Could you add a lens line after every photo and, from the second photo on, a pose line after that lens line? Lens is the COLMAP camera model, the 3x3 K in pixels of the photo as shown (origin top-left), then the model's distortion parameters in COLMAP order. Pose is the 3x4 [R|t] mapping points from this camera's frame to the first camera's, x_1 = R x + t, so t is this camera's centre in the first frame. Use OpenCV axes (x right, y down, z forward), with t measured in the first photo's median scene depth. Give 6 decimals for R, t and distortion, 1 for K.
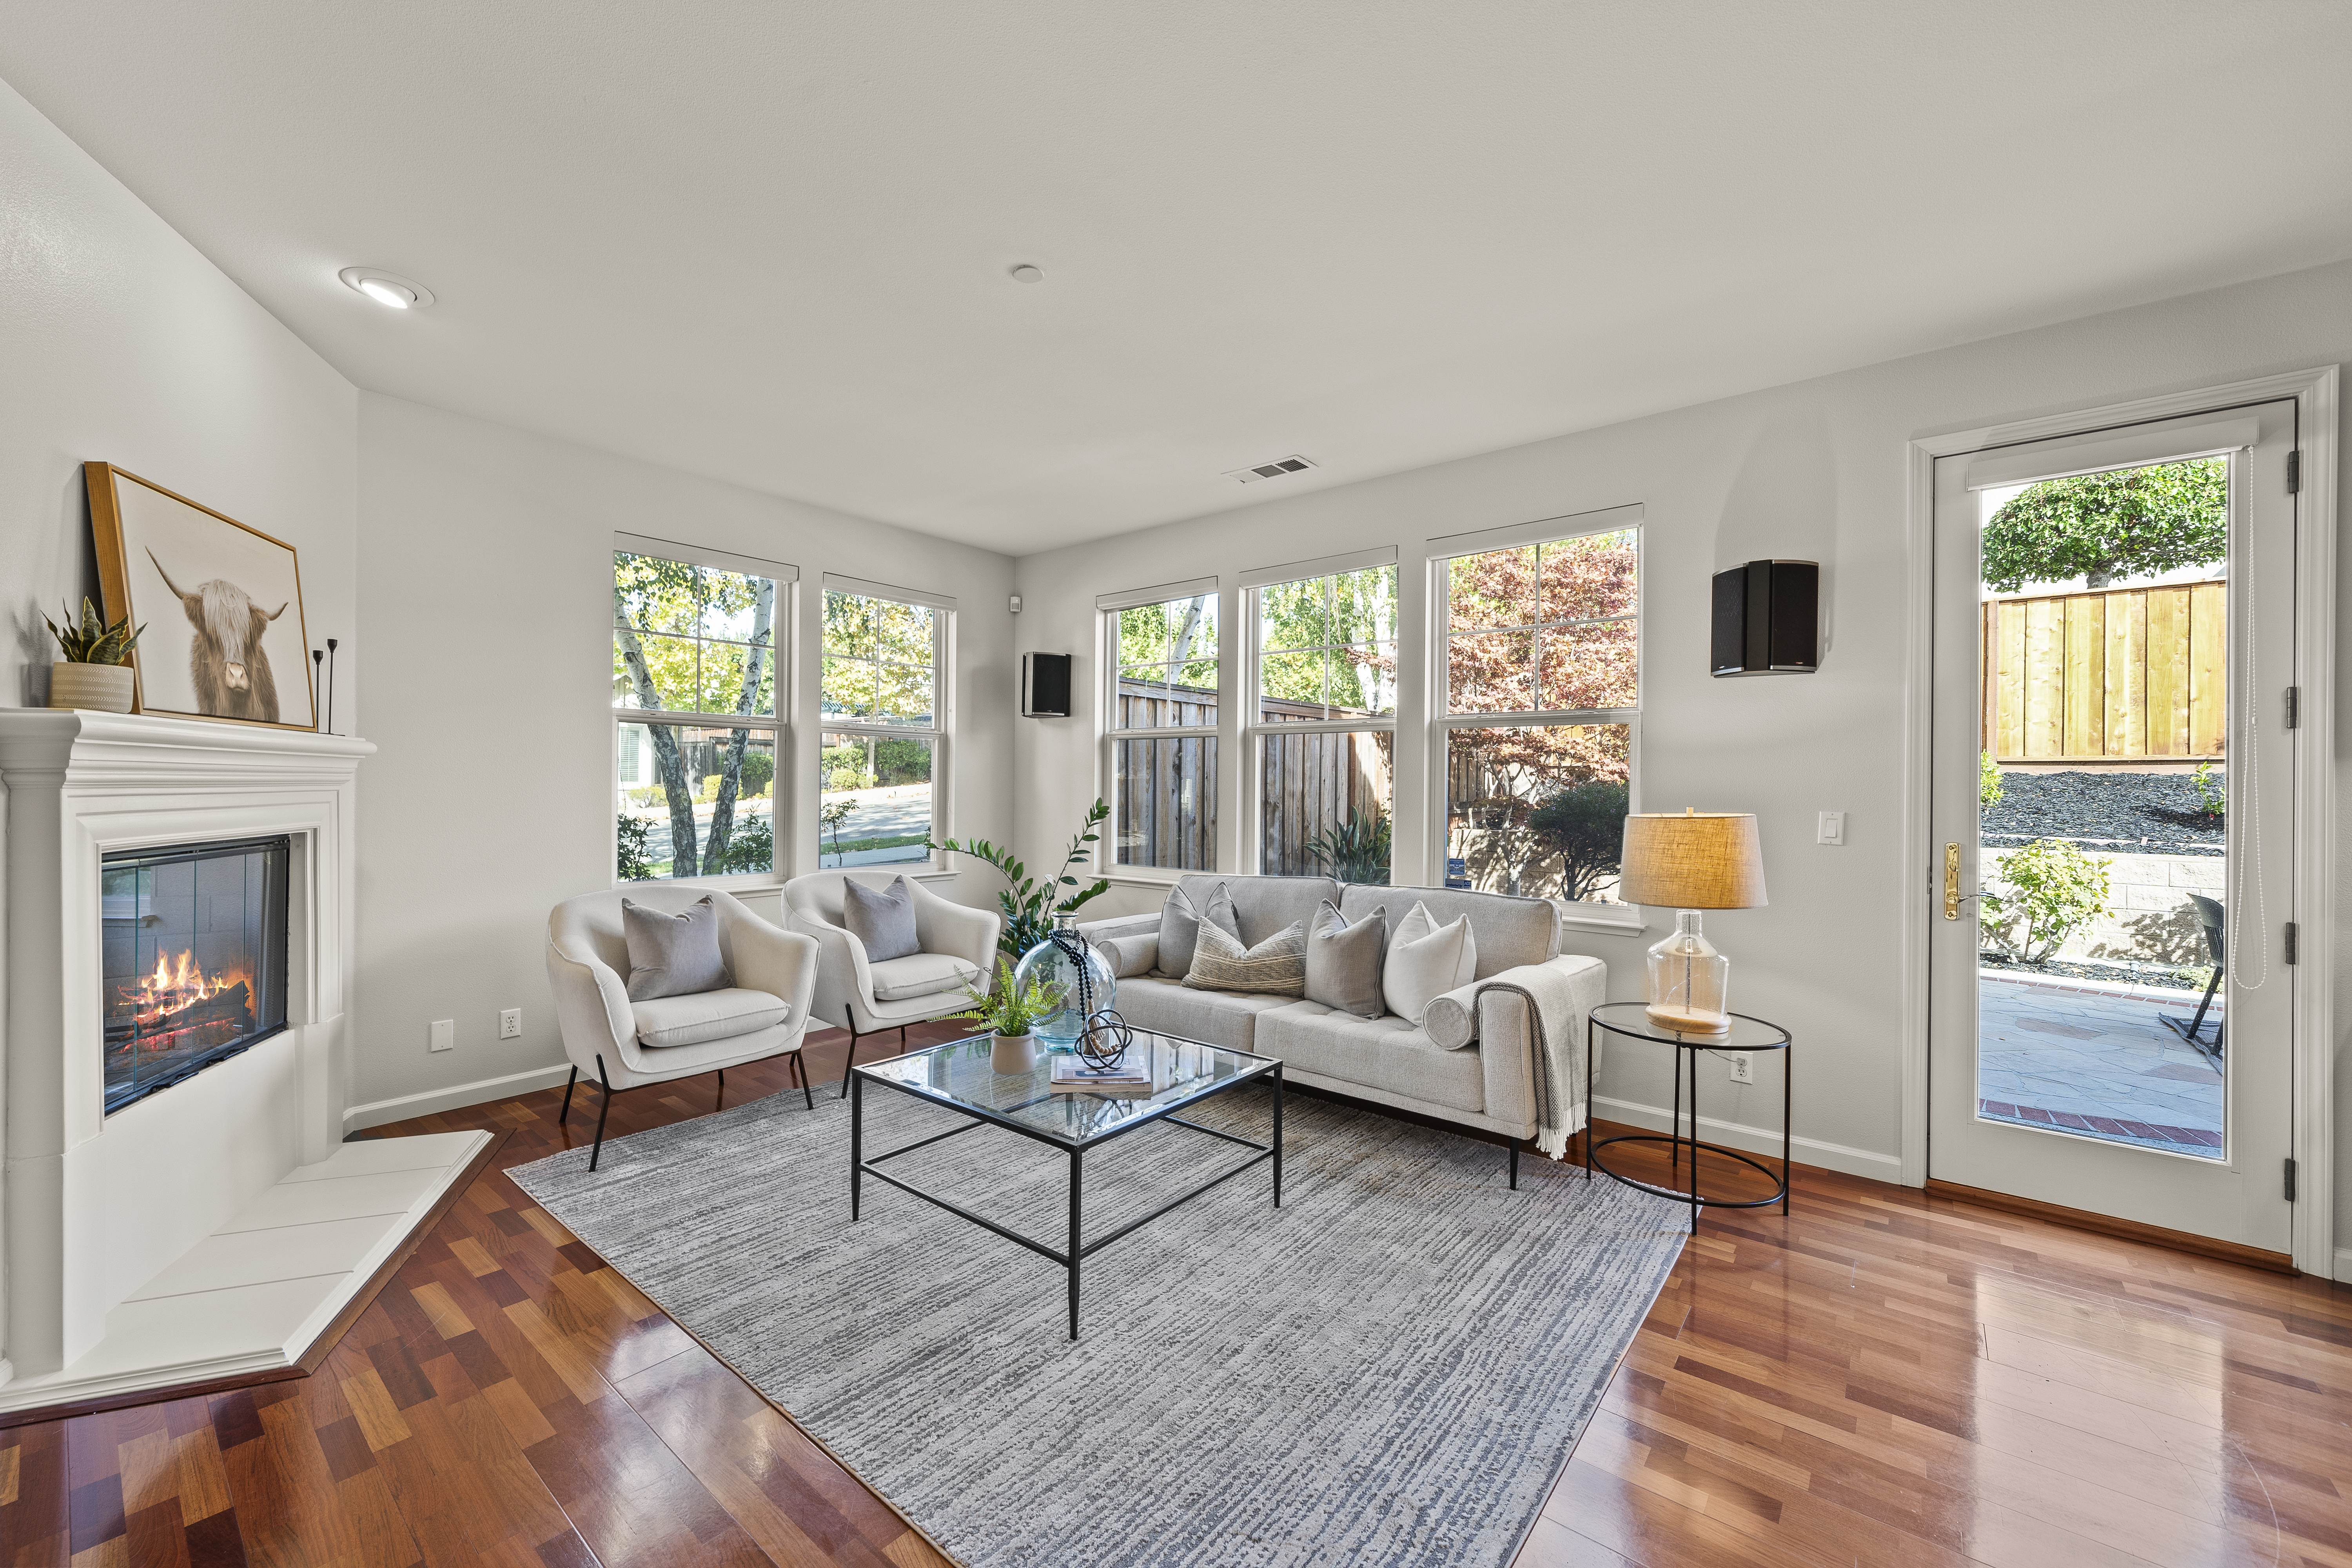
lens RADIAL K [[909.0, 0, 1182.9], [0, 909.0, 774.6], [0, 0, 1]] dist [-0.000794, -0.000164]
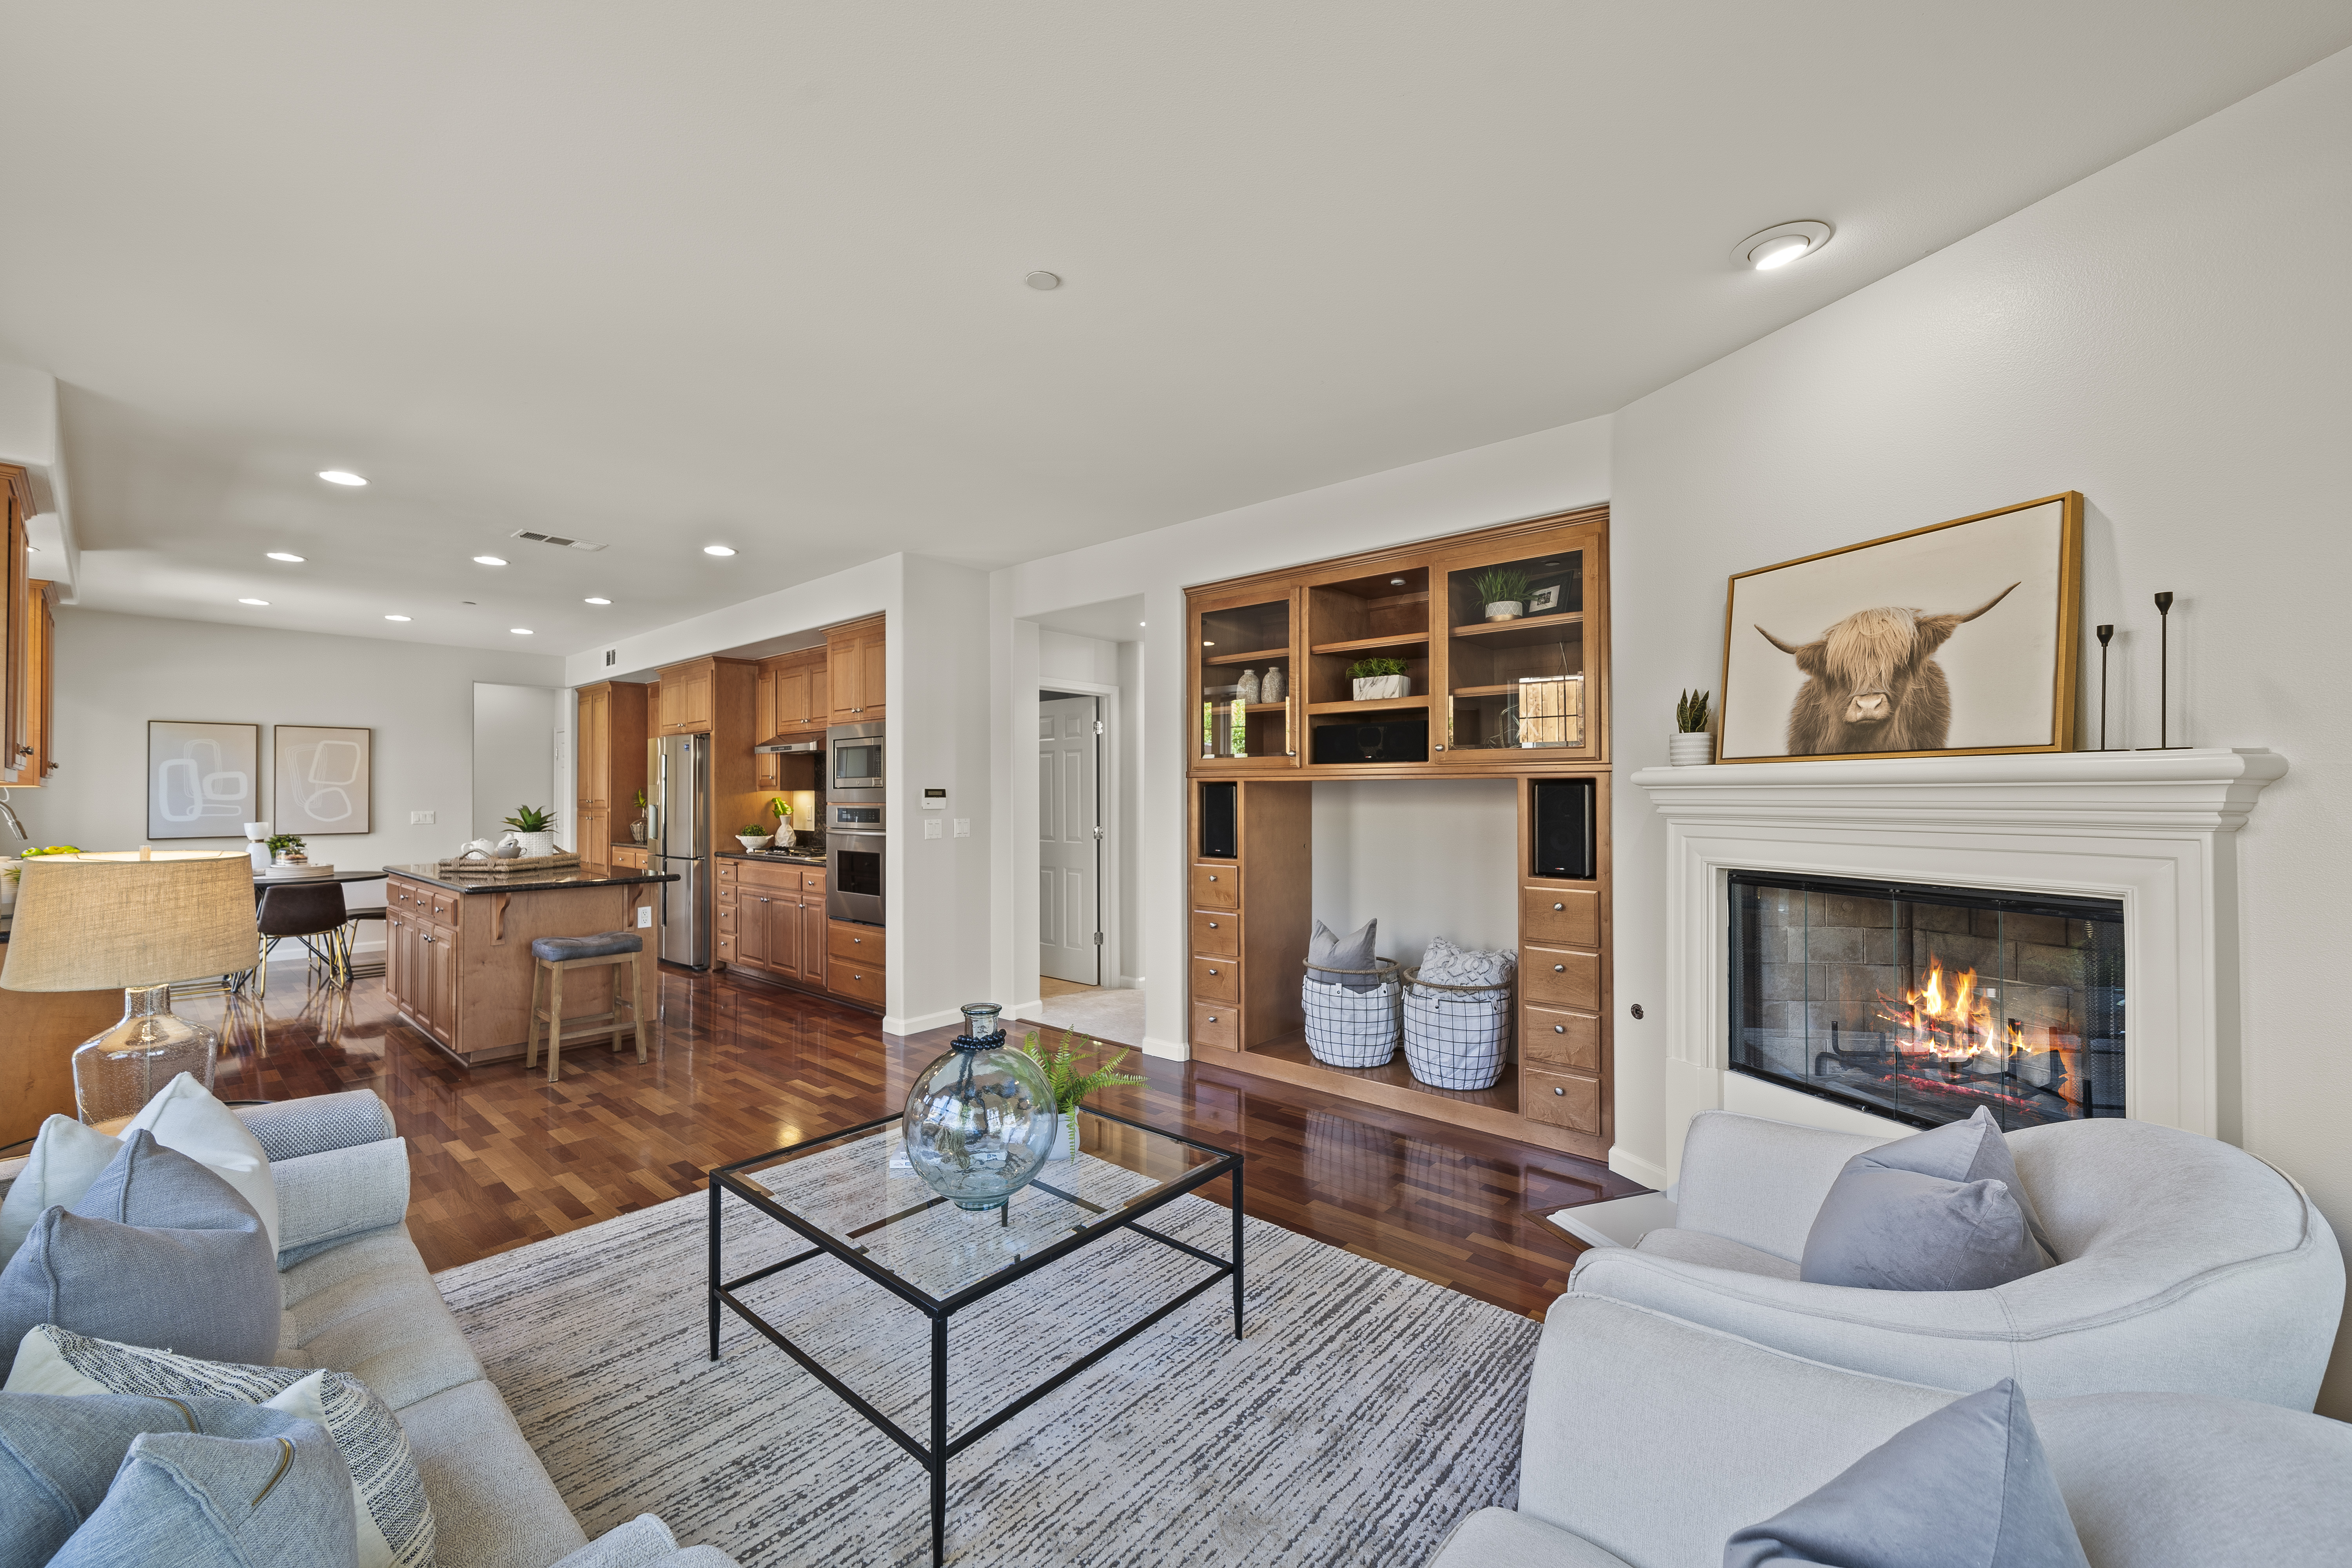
lens RADIAL K [[941.4, 0, 1176.0], [0, 941.4, 784.0], [0, 0, 1]] dist [0.000033, 0.000051]
pose [[-0.998963, -0.005595, 0.045174, -0.336200], [-0.006572, 0.999747, -0.021500, -0.002540], [-0.045042, -0.021775, -0.998748, 1.852349]]
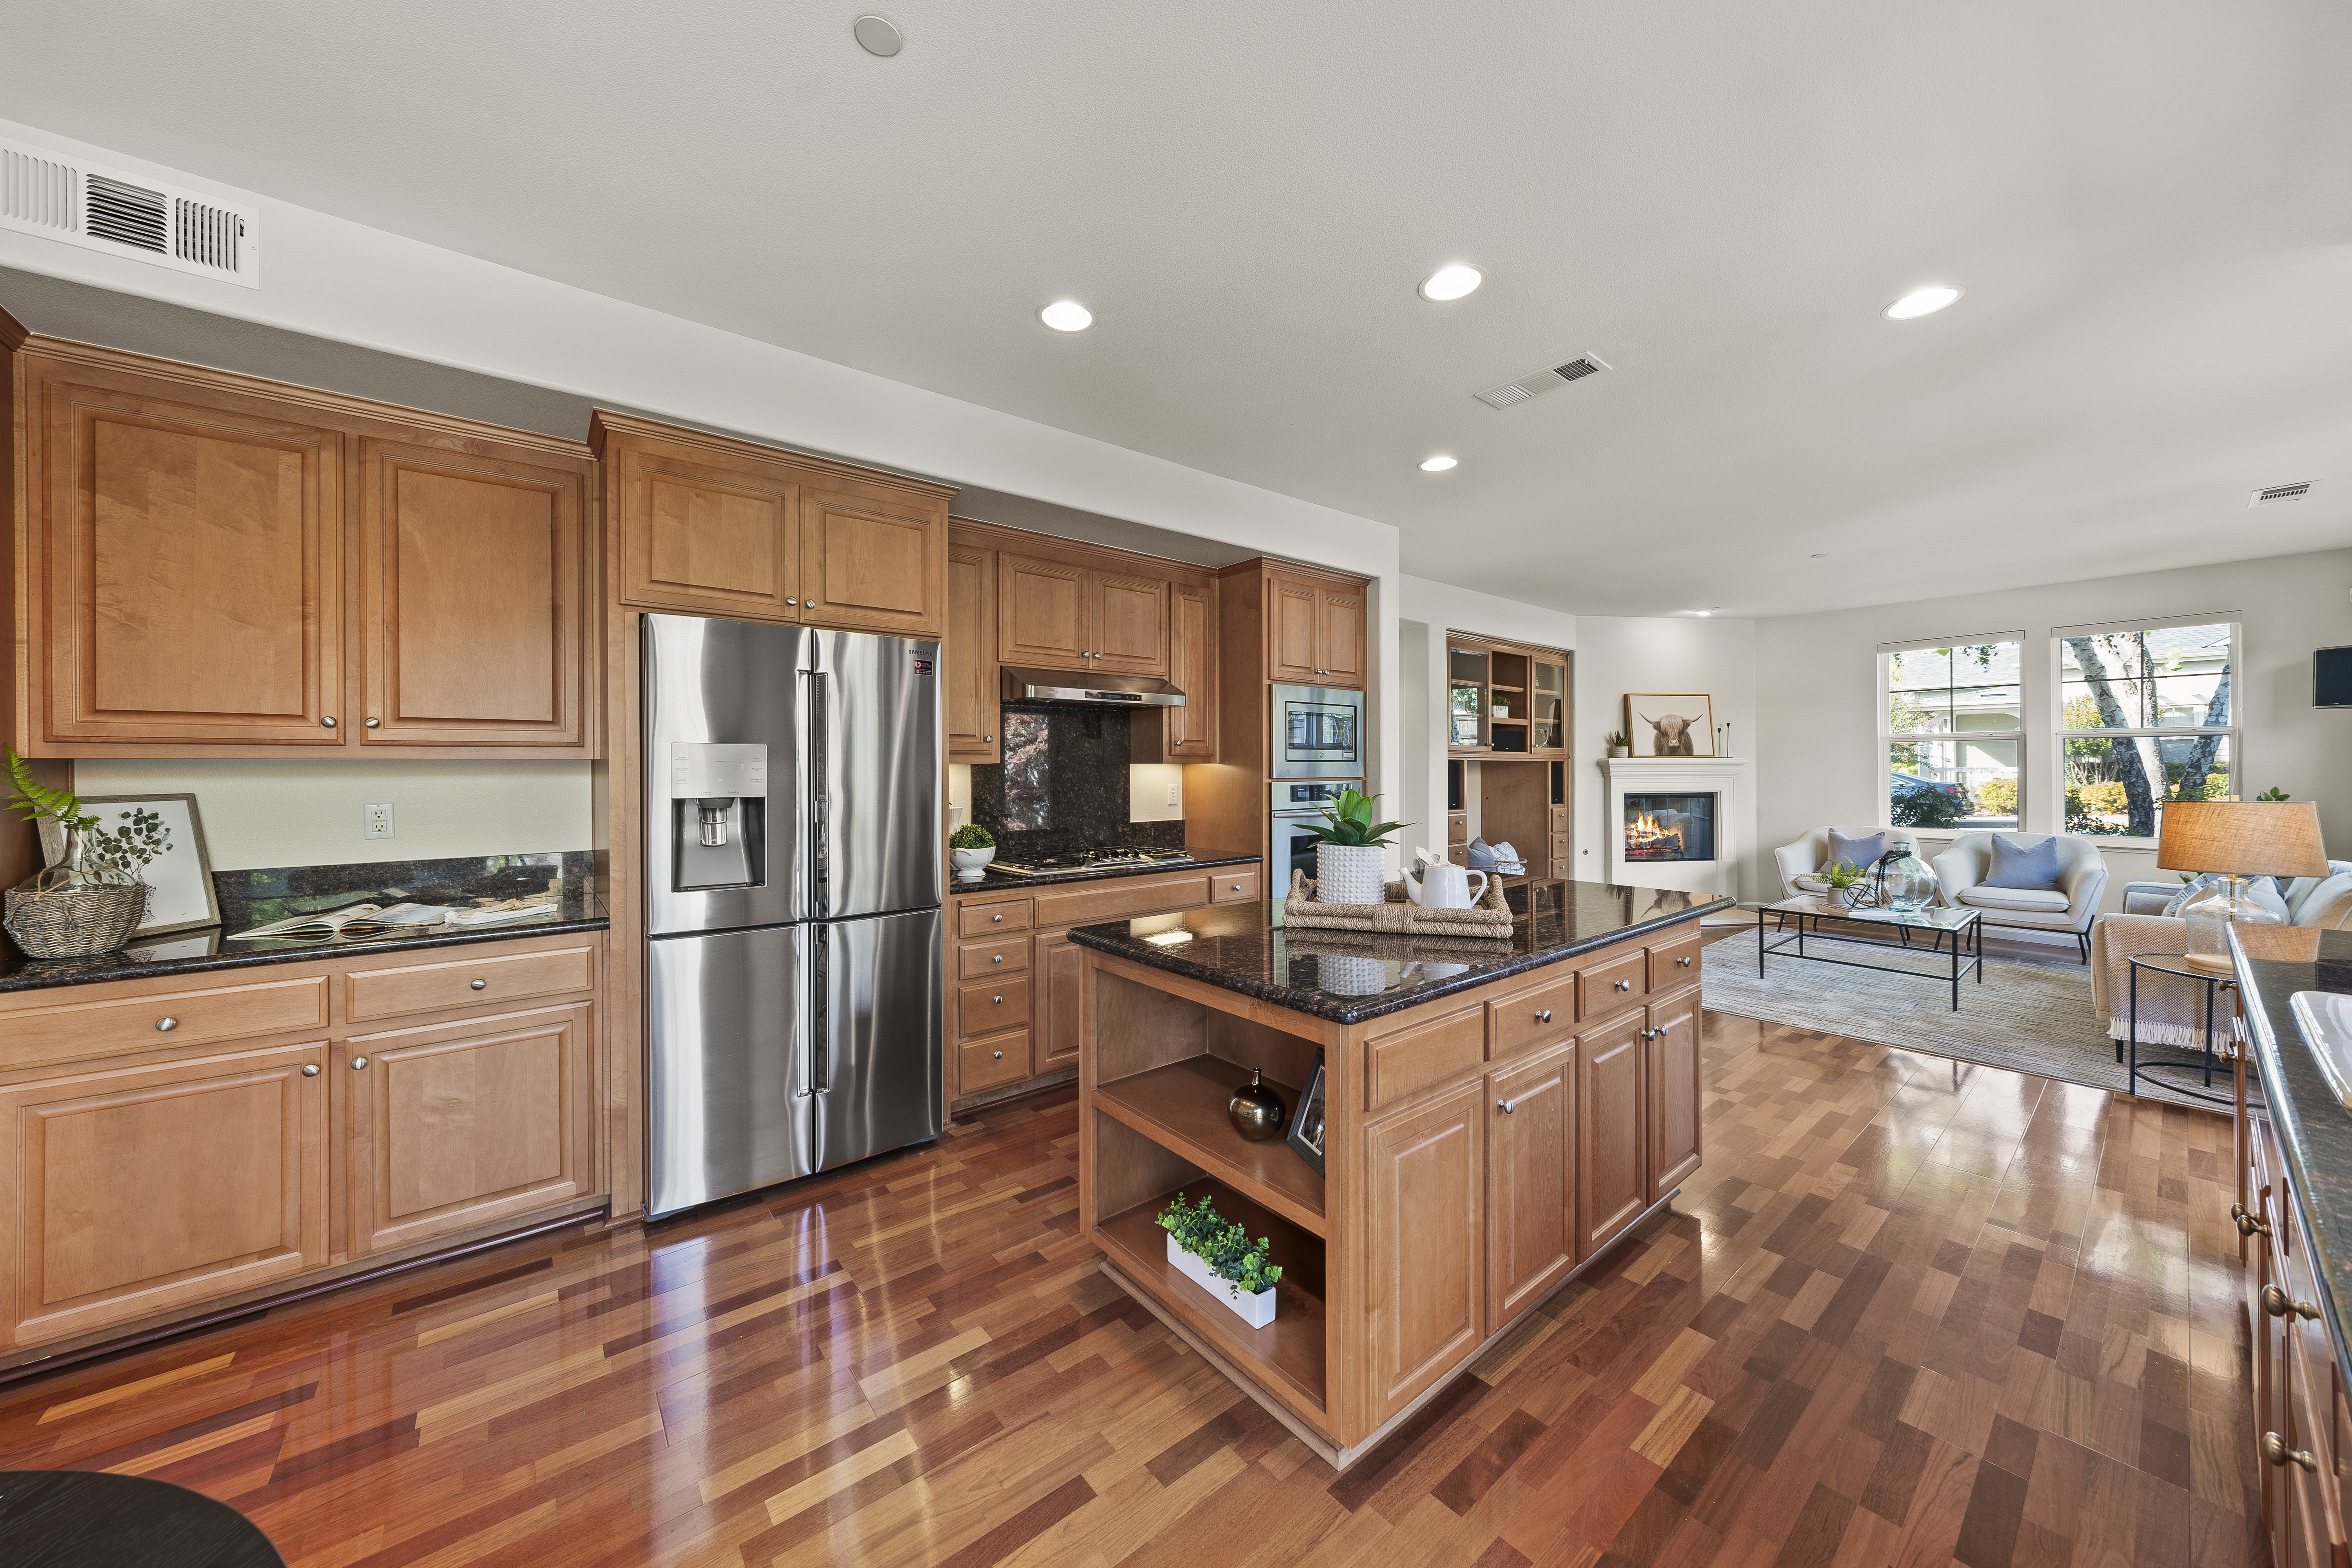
lens RADIAL K [[826.4, 0, 1133.7], [0, 826.4, 770.6], [0, 0, 1]] dist [-0.005682, 0.000045]
pose [[-0.232262, -0.004767, -0.972641, 2.093353], [0.012458, 0.999891, -0.007876, -0.008164], [0.972573, -0.013946, -0.232178, -0.180700]]
